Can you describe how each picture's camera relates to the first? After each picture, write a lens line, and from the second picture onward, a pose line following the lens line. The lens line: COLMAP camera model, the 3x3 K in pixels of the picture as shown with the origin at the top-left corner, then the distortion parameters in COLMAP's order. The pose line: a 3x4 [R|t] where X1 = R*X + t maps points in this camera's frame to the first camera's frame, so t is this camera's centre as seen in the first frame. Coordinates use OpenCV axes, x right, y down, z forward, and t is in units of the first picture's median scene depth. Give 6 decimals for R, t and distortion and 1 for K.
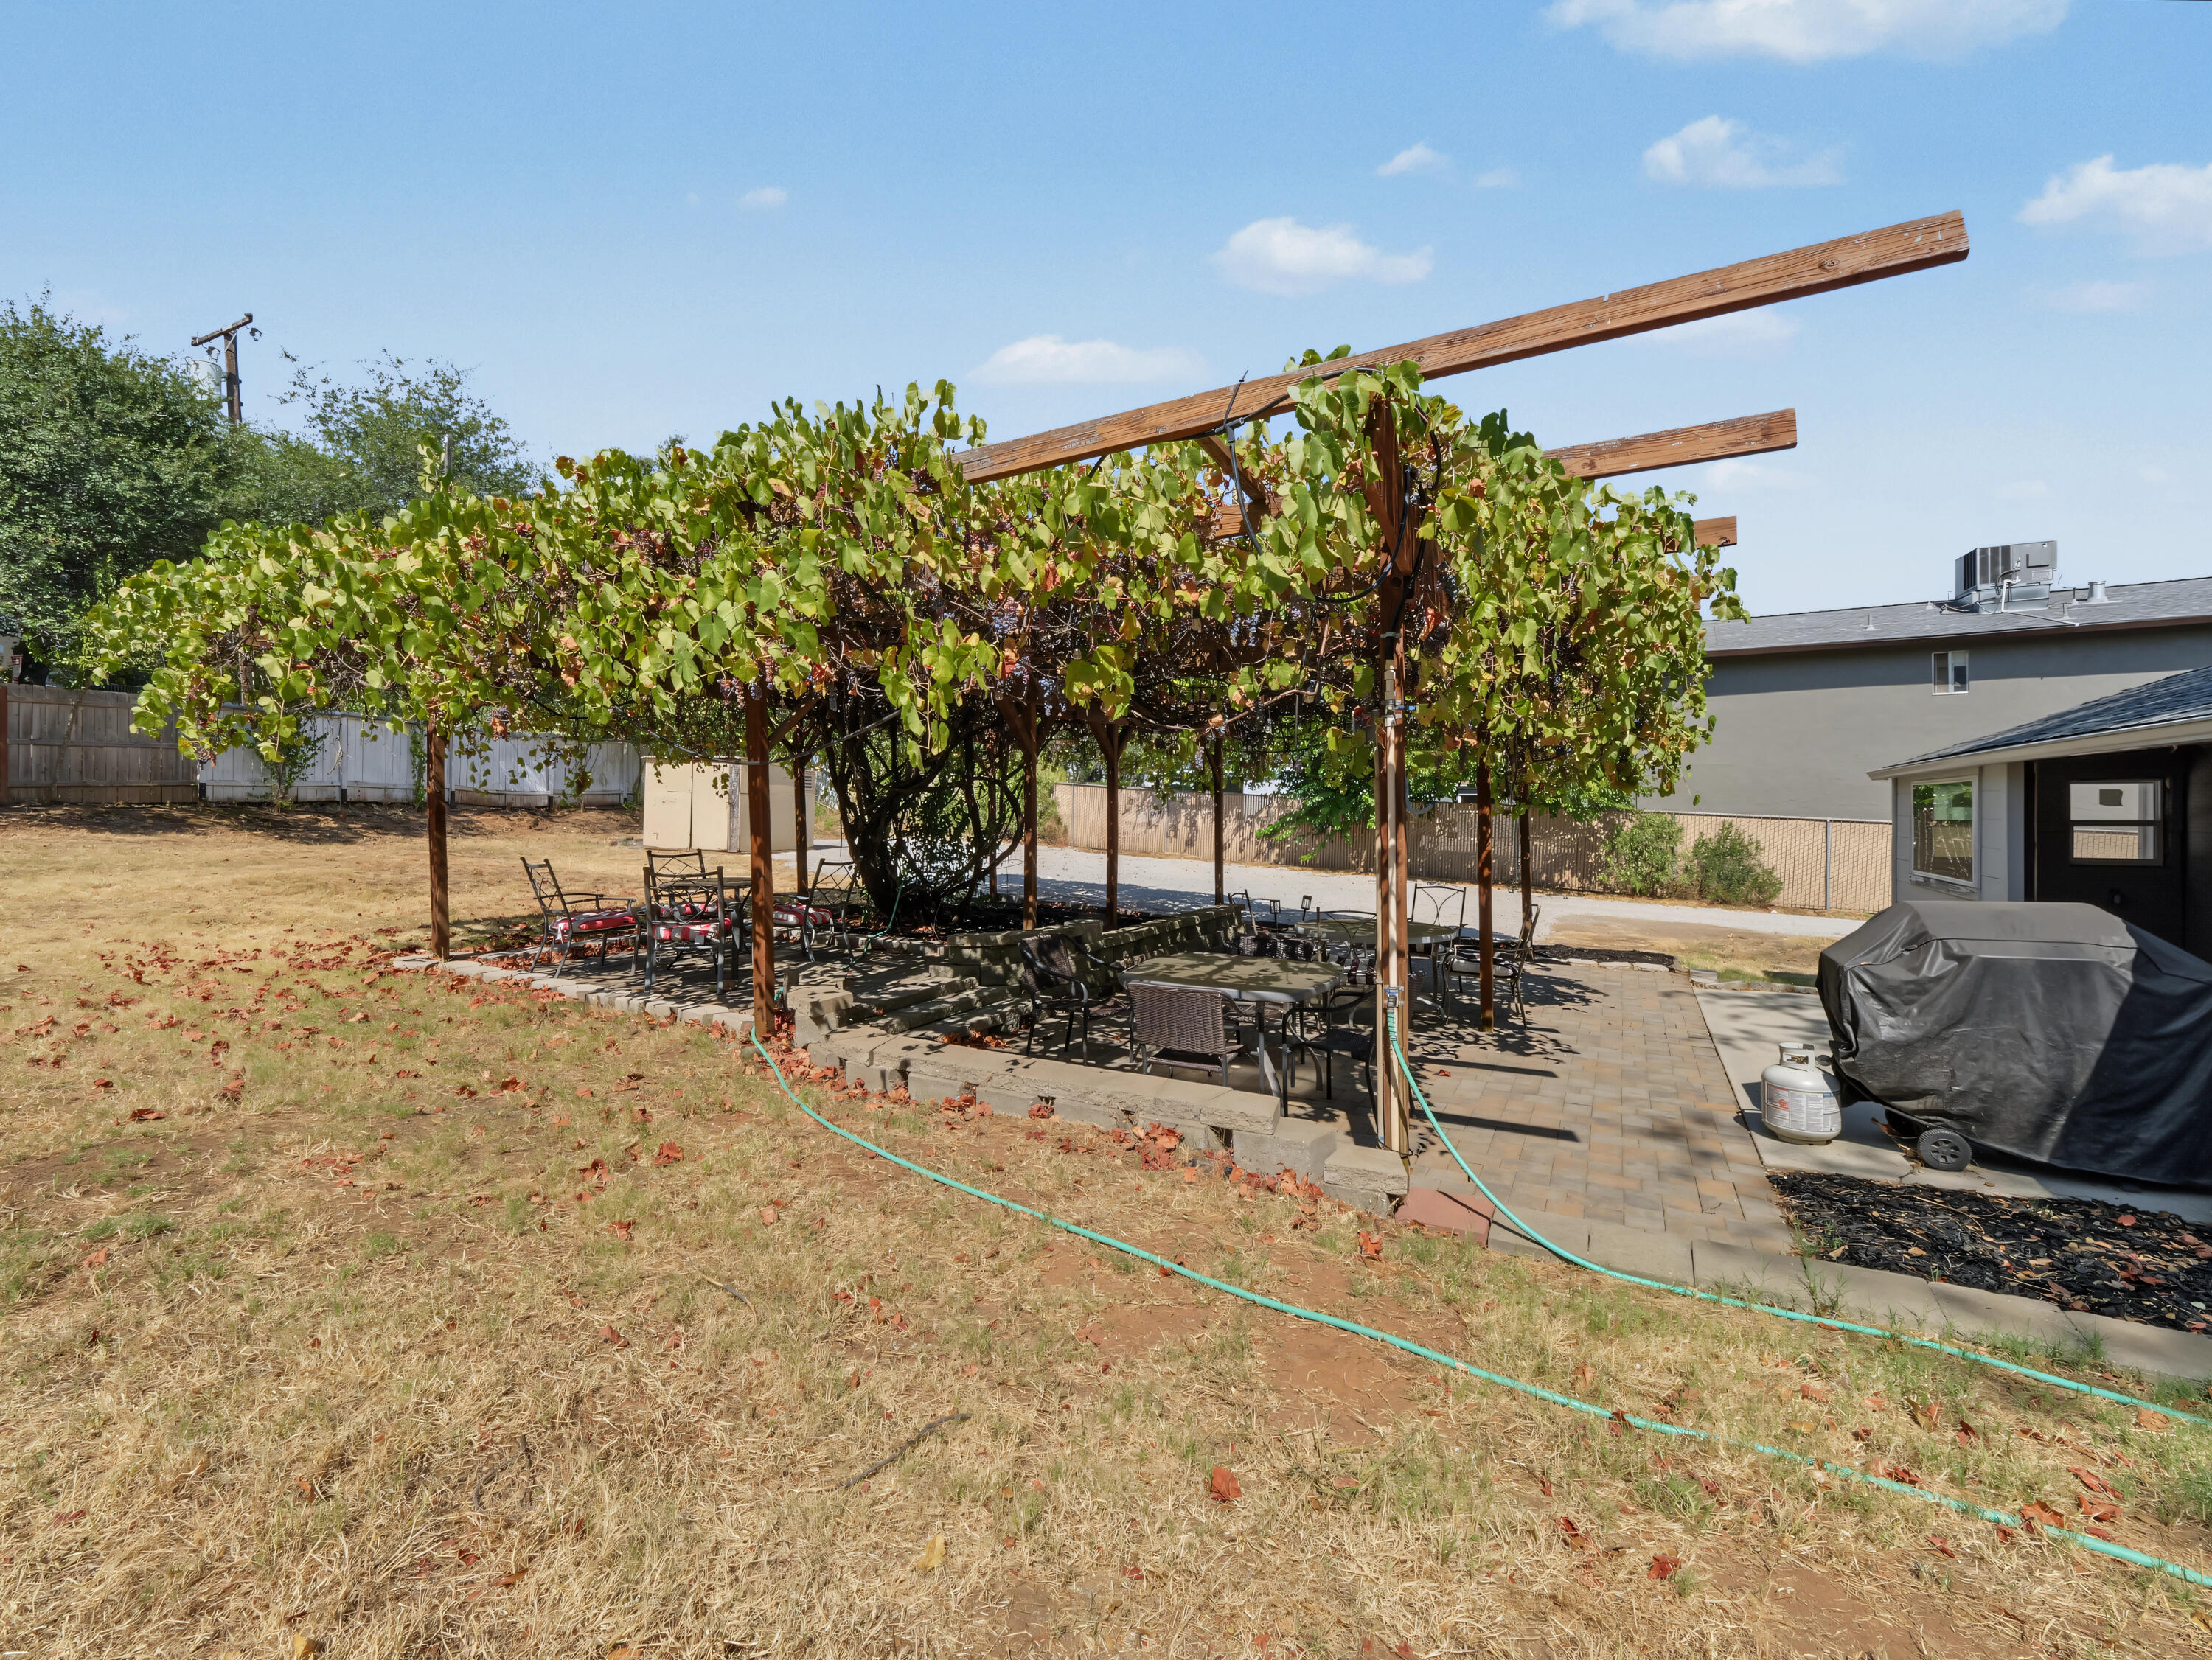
lens RADIAL K [[912.1, 0, 1106.0], [0, 912.1, 830.0], [0, 0, 1]] dist [-0.000007, 0.000030]
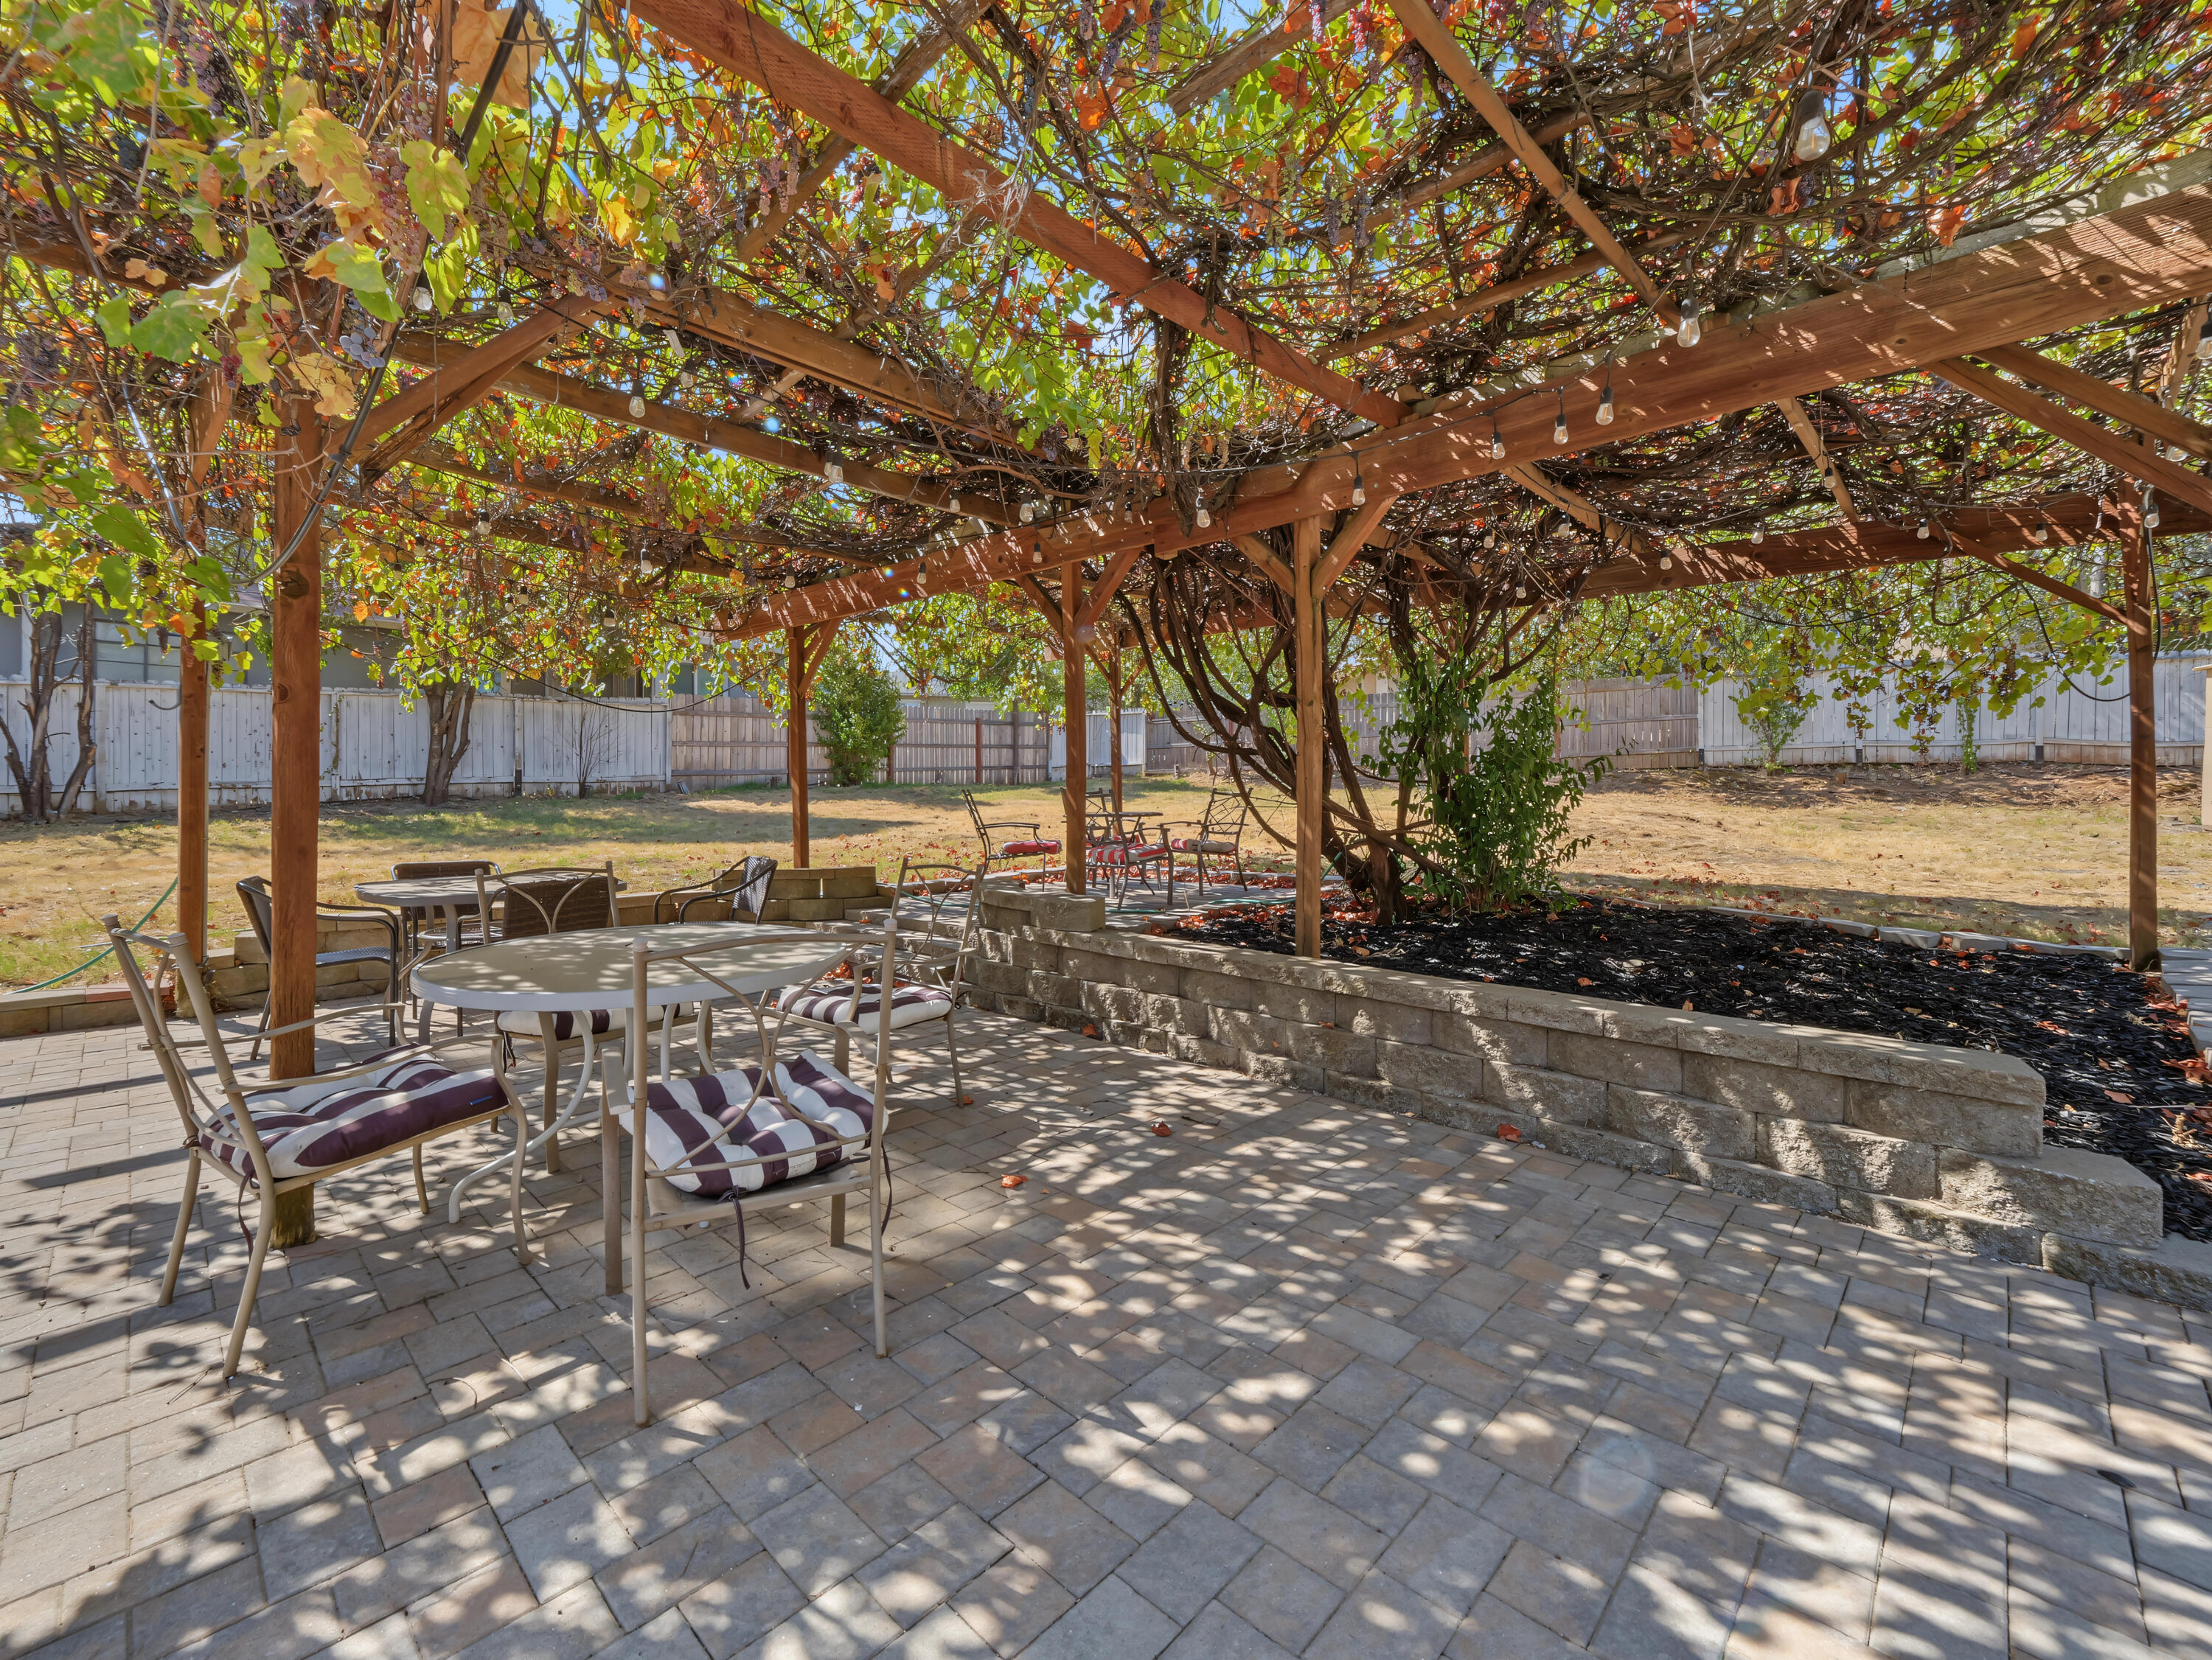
lens RADIAL K [[912.1, 0, 1106.0], [0, 912.1, 830.0], [0, 0, 1]] dist [-0.000007, 0.000030]
pose [[-0.235496, 0.016597, -0.971734, 0.324764], [0.006561, 0.999859, 0.015488, 0.023791], [0.971853, -0.002728, -0.235572, 0.656754]]
